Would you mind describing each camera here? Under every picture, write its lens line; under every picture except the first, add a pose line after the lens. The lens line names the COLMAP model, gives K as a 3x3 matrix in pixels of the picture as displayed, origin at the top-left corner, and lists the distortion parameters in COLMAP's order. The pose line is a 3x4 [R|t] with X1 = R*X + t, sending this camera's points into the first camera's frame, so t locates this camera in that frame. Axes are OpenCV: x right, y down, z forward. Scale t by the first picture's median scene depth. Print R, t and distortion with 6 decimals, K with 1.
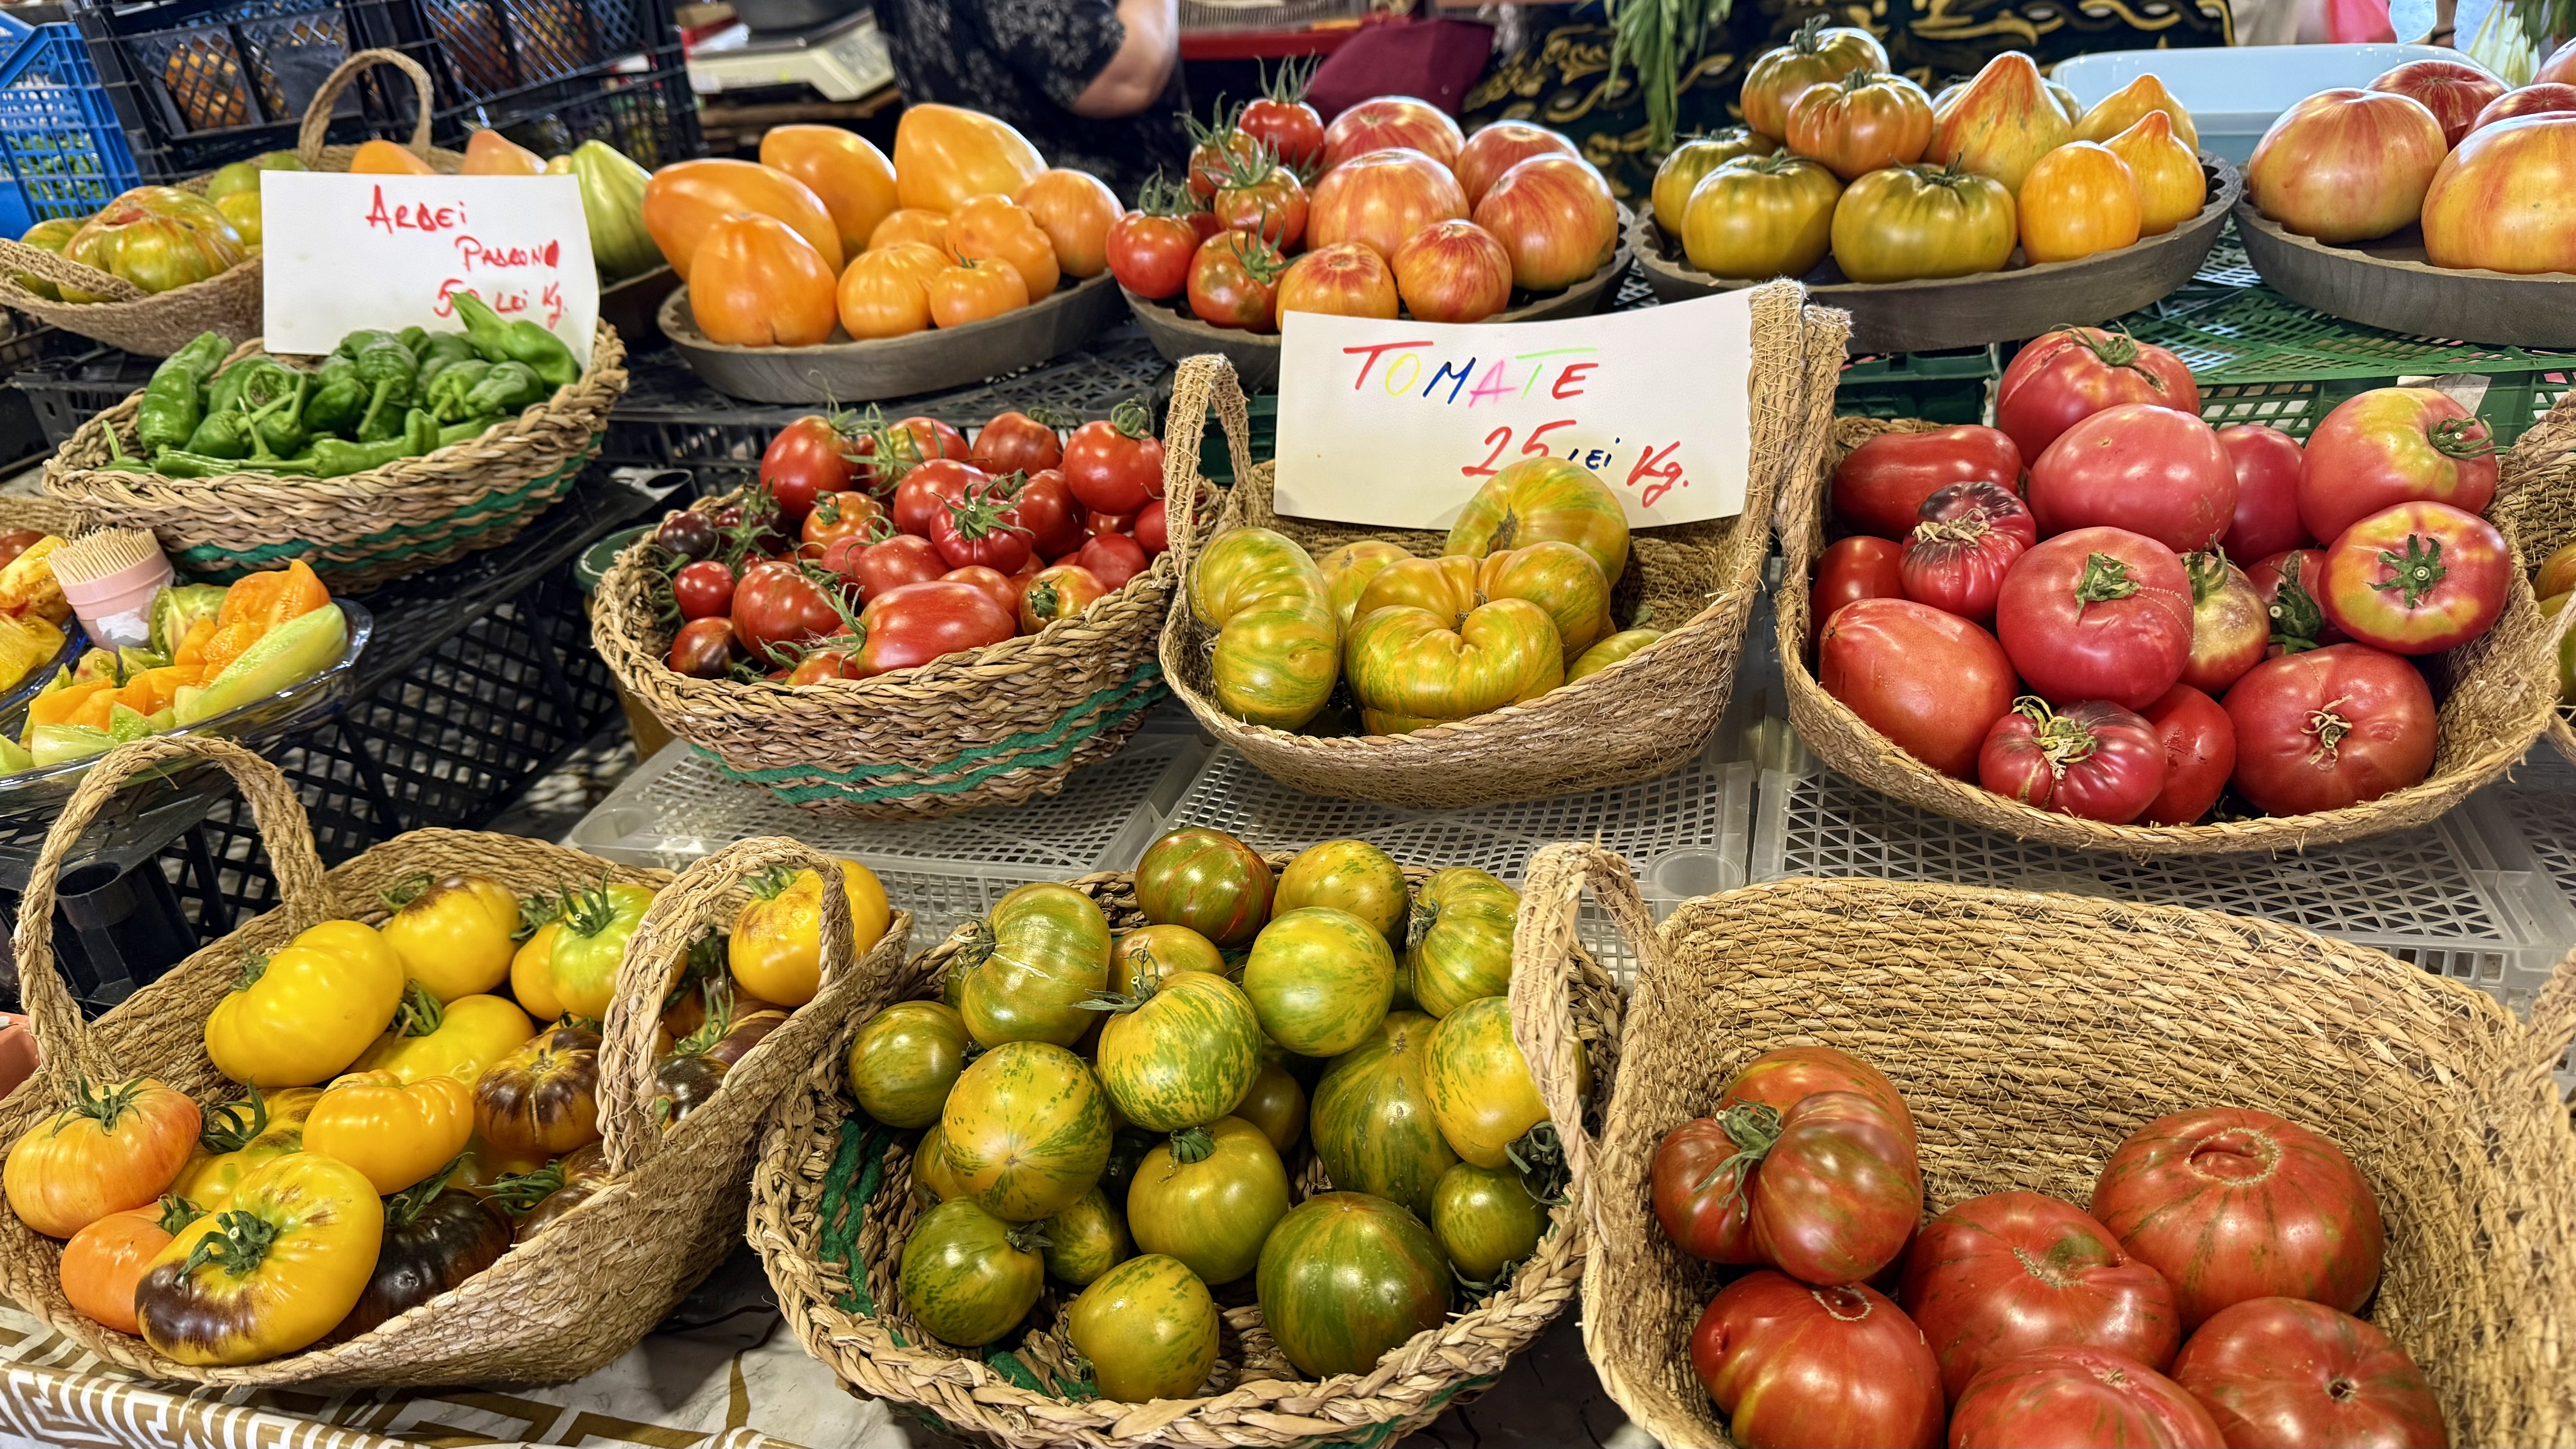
lens RADIAL K [[1827.5, 0, 1283.9], [0, 1827.5, 717.1], [0, 0, 1]] dist [0.122092, -0.249352]
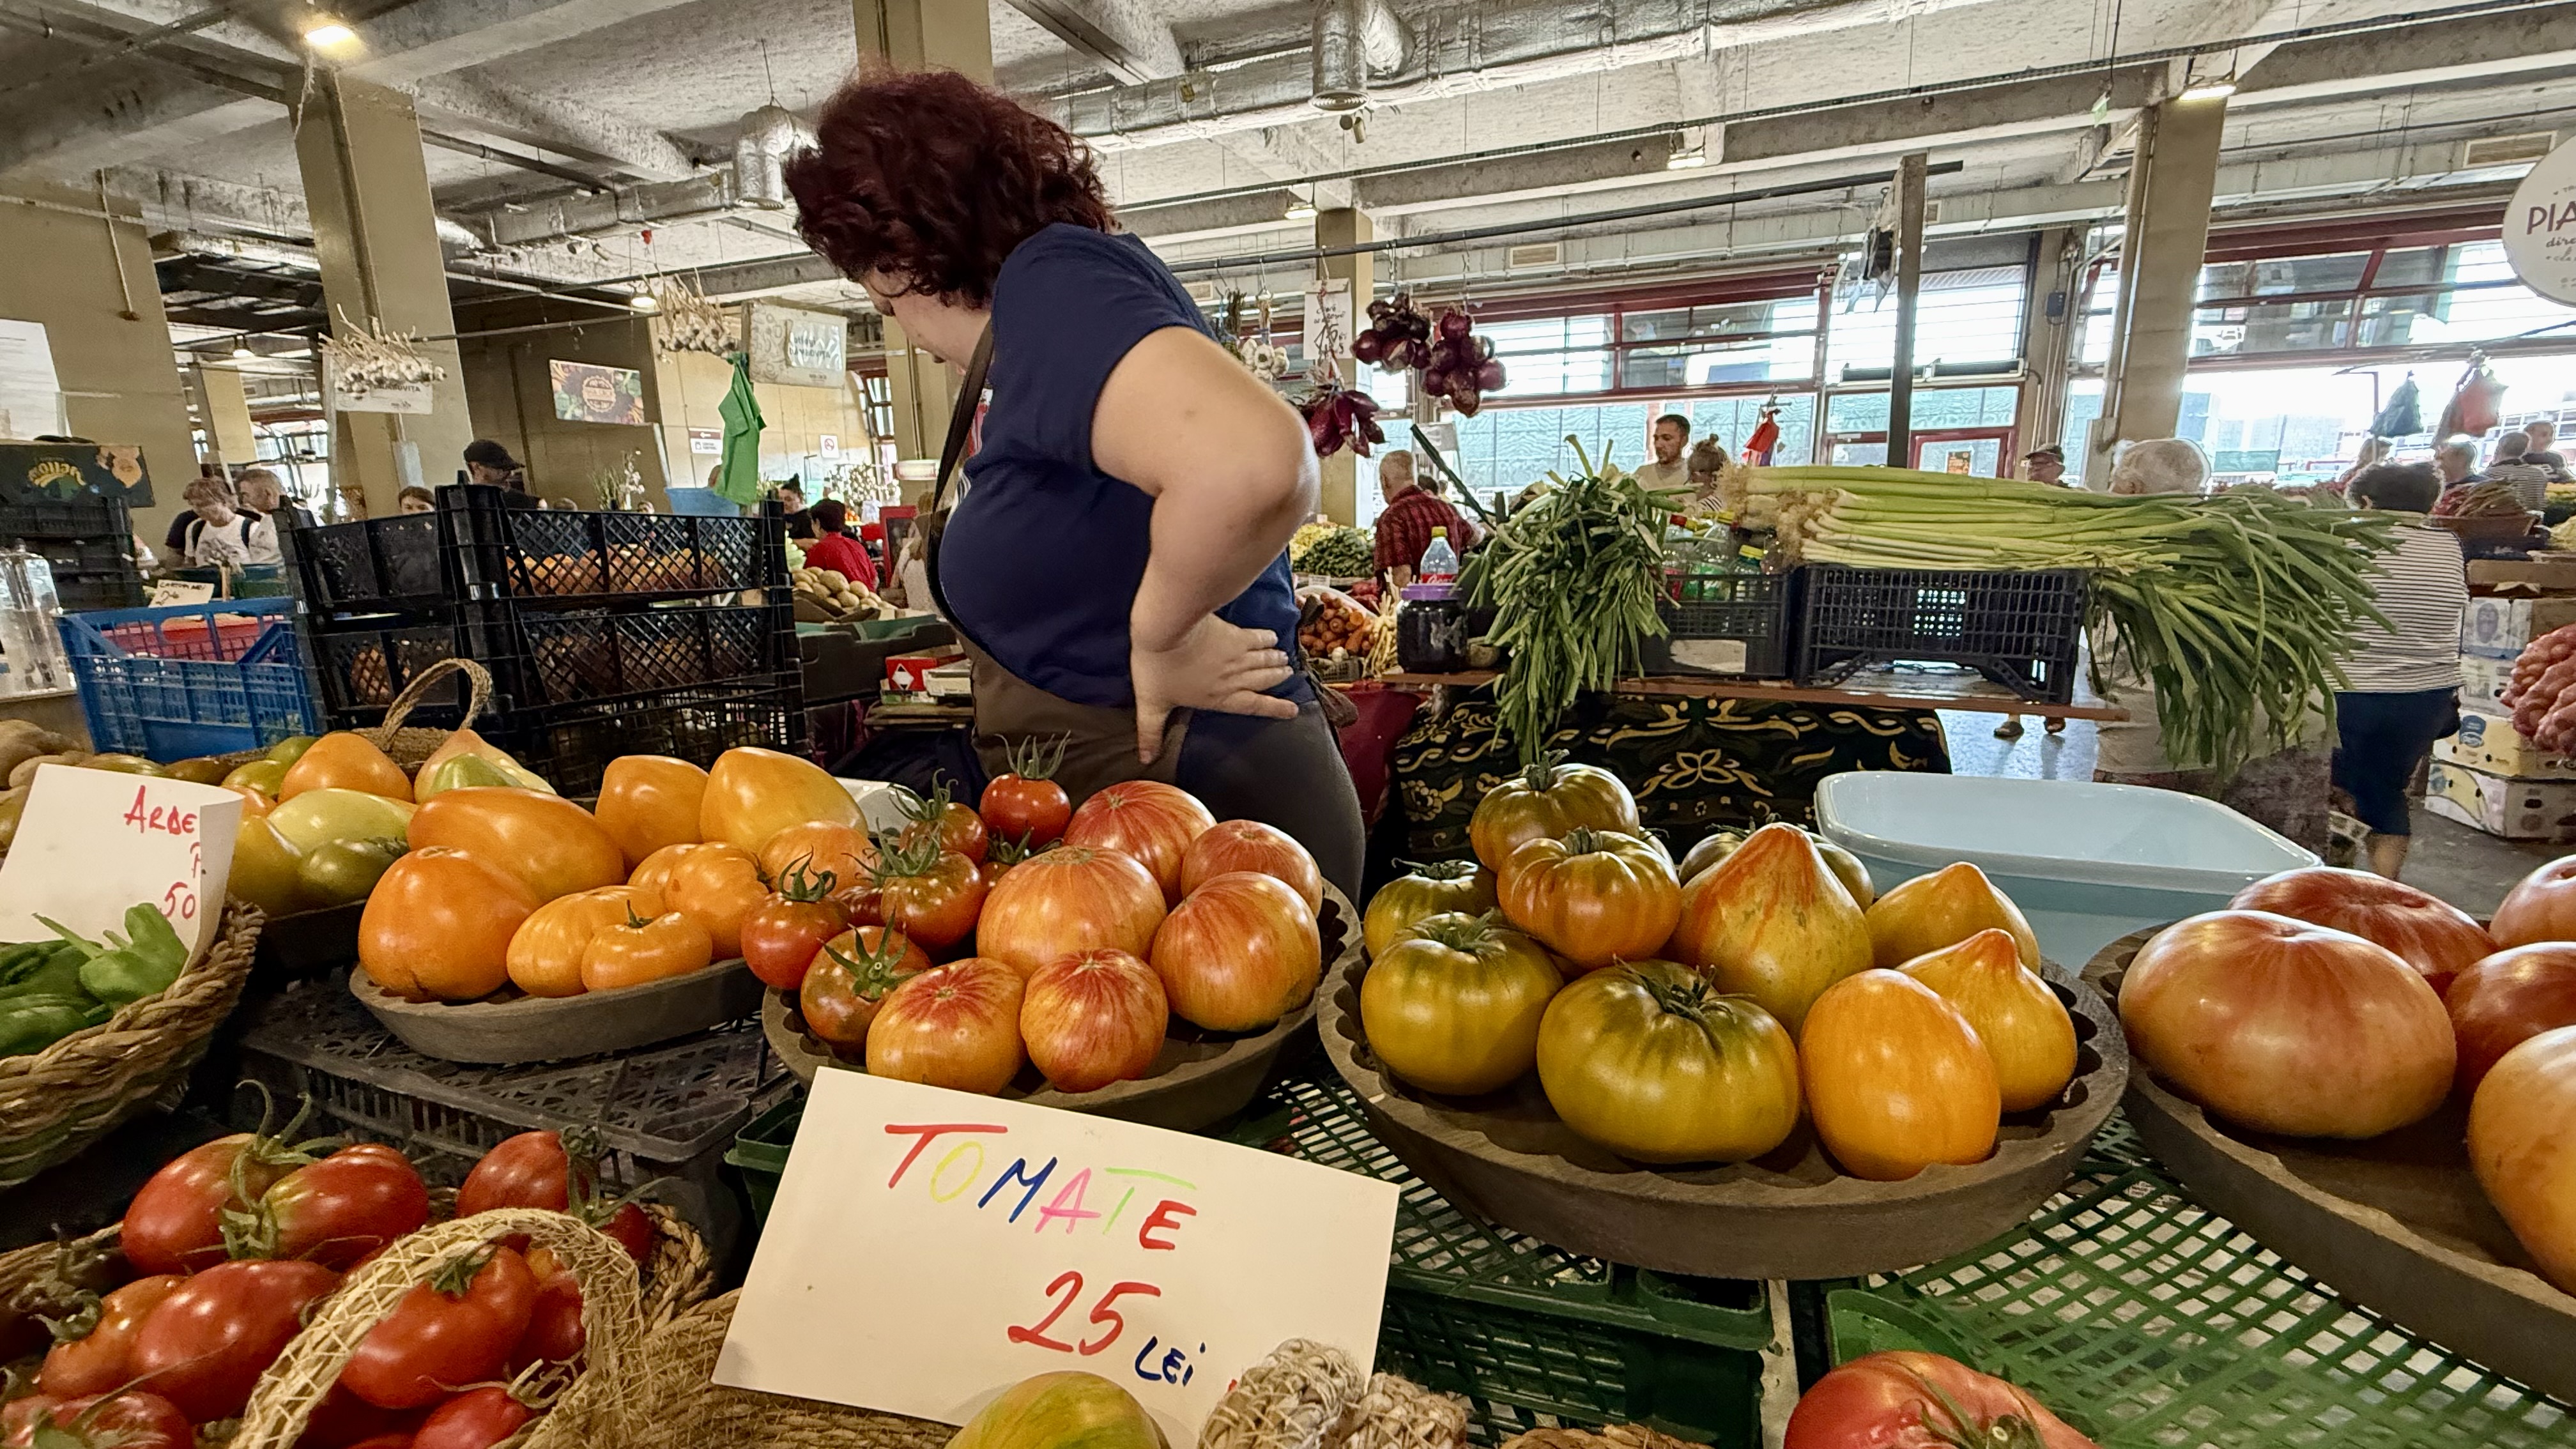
lens RADIAL K [[1047.5, 0, 1288.0], [0, 1047.5, 724.5], [0, 0, 1]] dist [-0.000068, -0.000184]
pose [[0.993407, 0.079102, -0.082984, 0.221571], [-0.100581, 0.948707, -0.299732, -0.249146], [0.055018, 0.306102, 0.950407, 0.563397]]
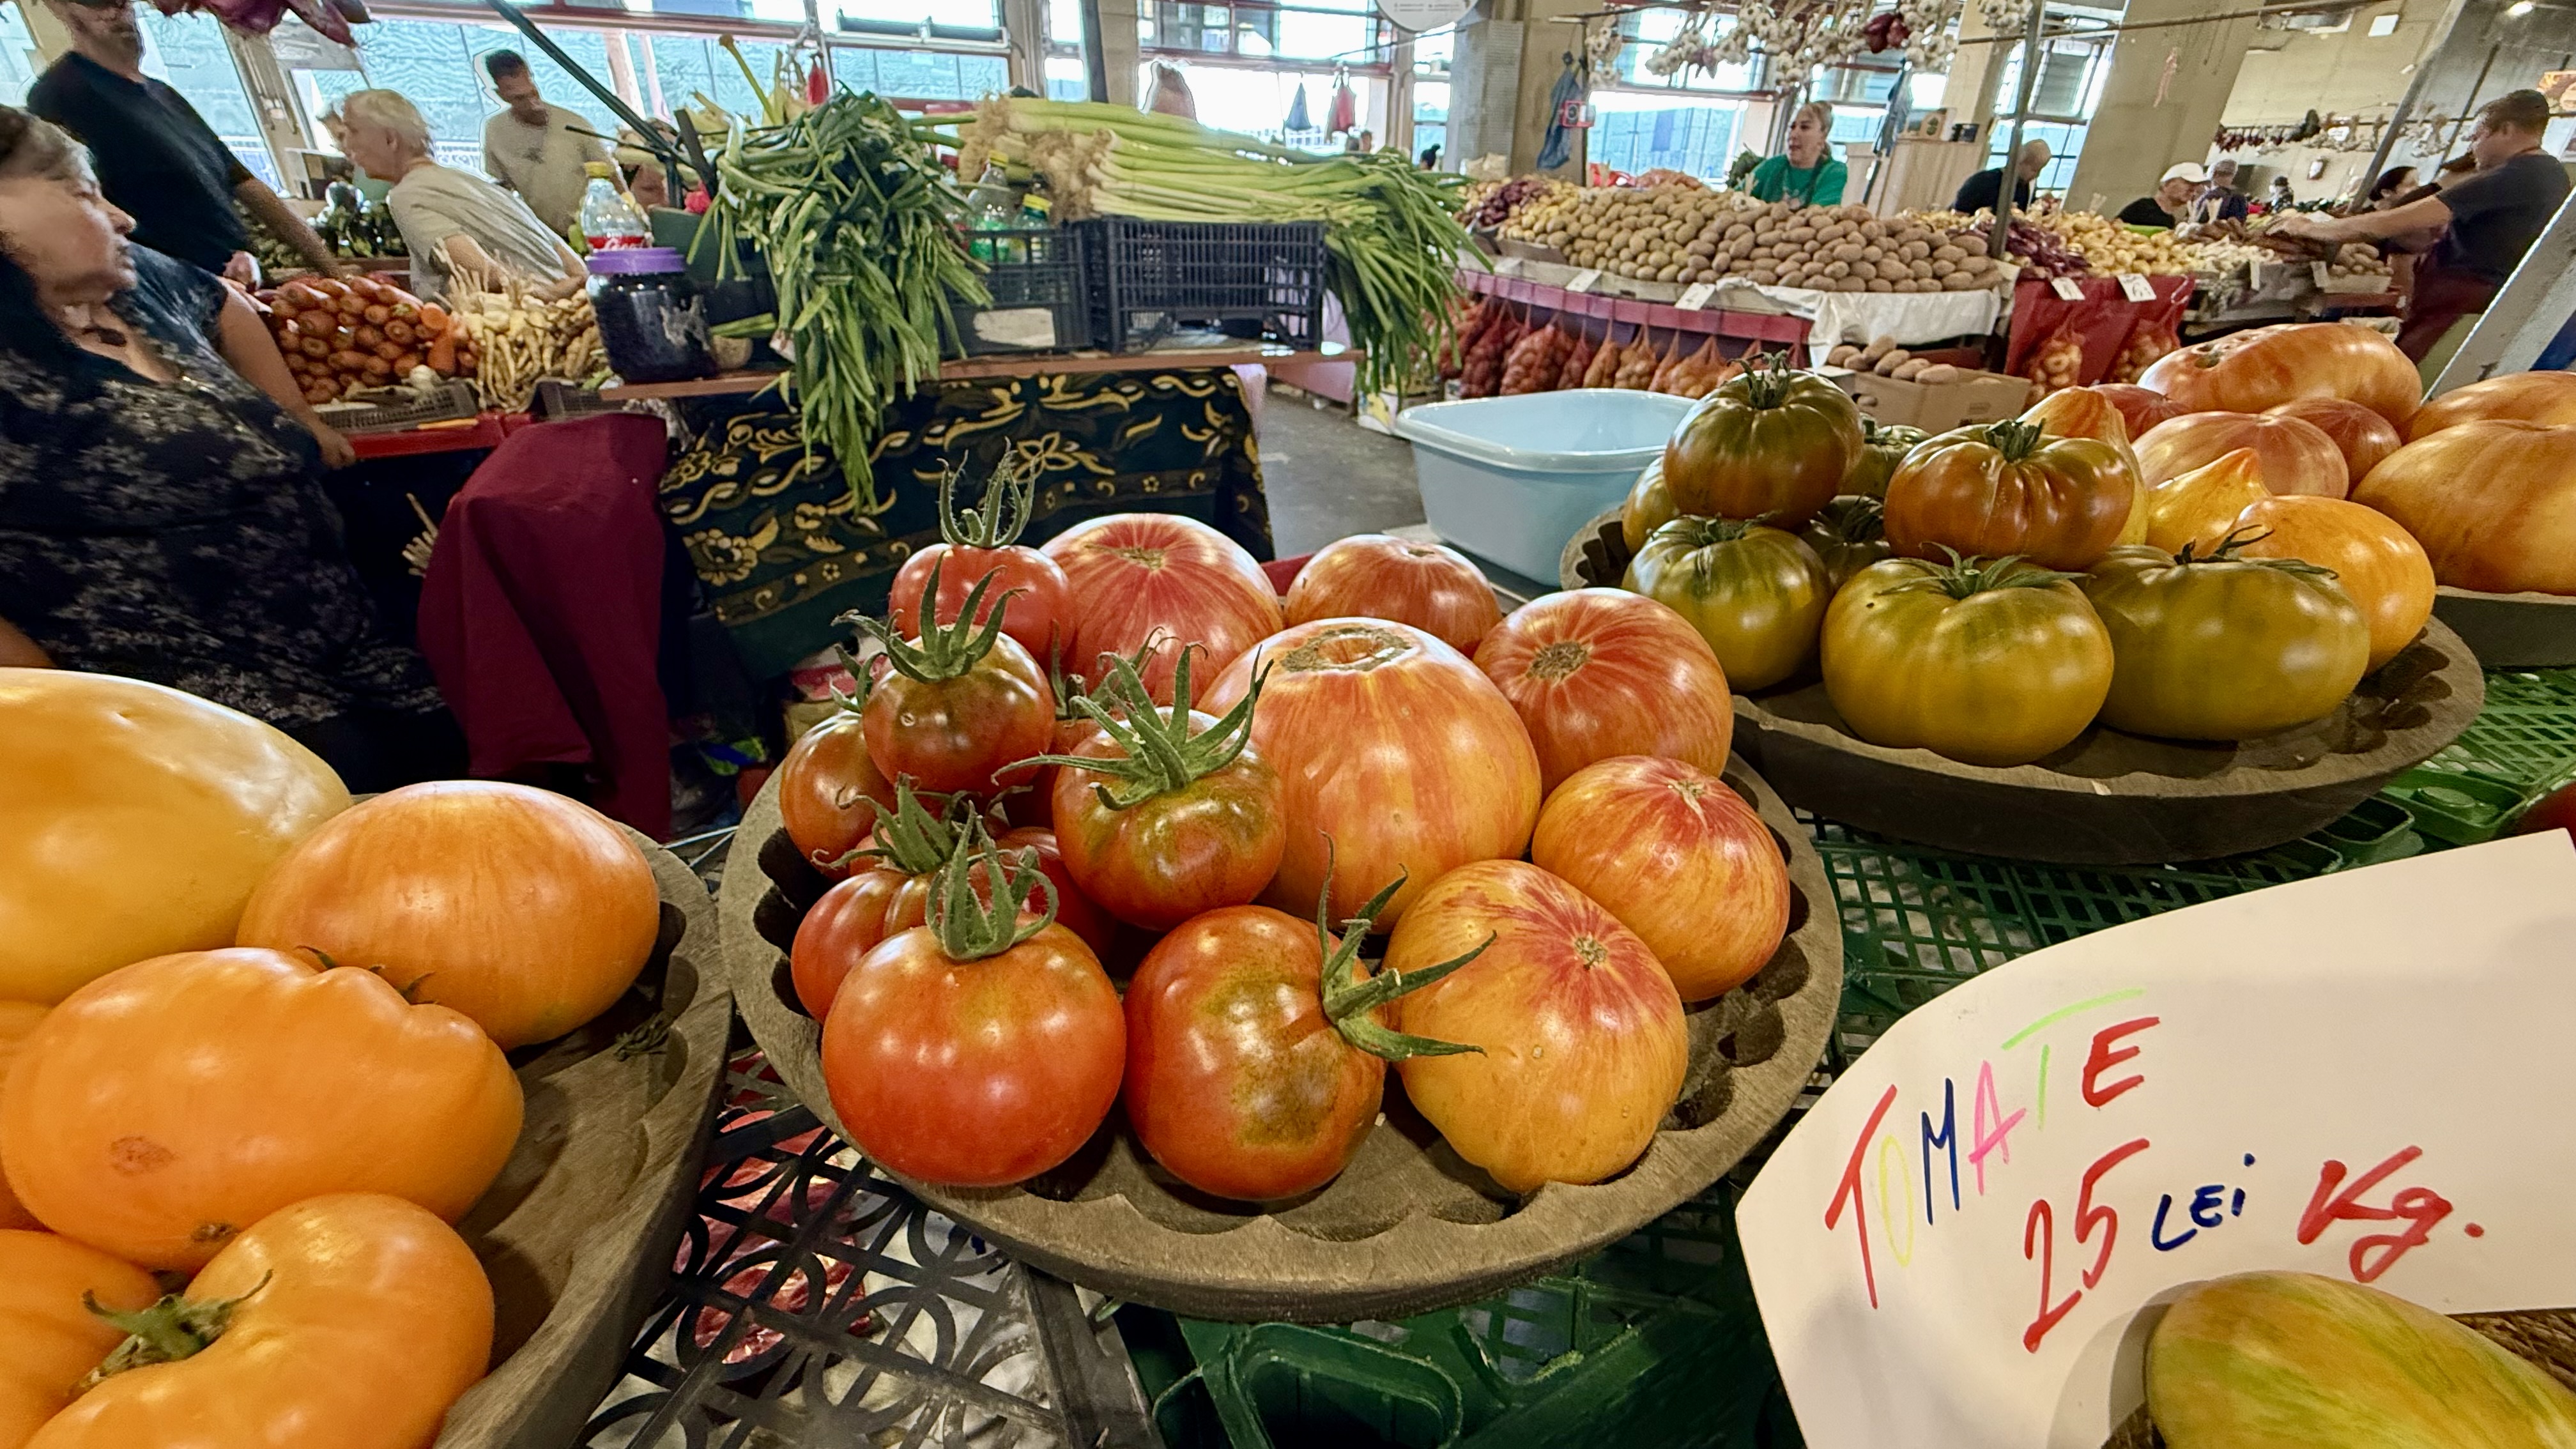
lens RADIAL K [[1053.4, 0, 1288.0], [0, 1053.4, 724.5], [0, 0, 1]] dist [-0.000118, 0.000706]
pose [[0.733489, -0.229293, 0.639858, -0.157008], [0.272549, 0.961604, 0.032160, -0.335070], [-0.622664, 0.150804, 0.767820, 0.909222]]
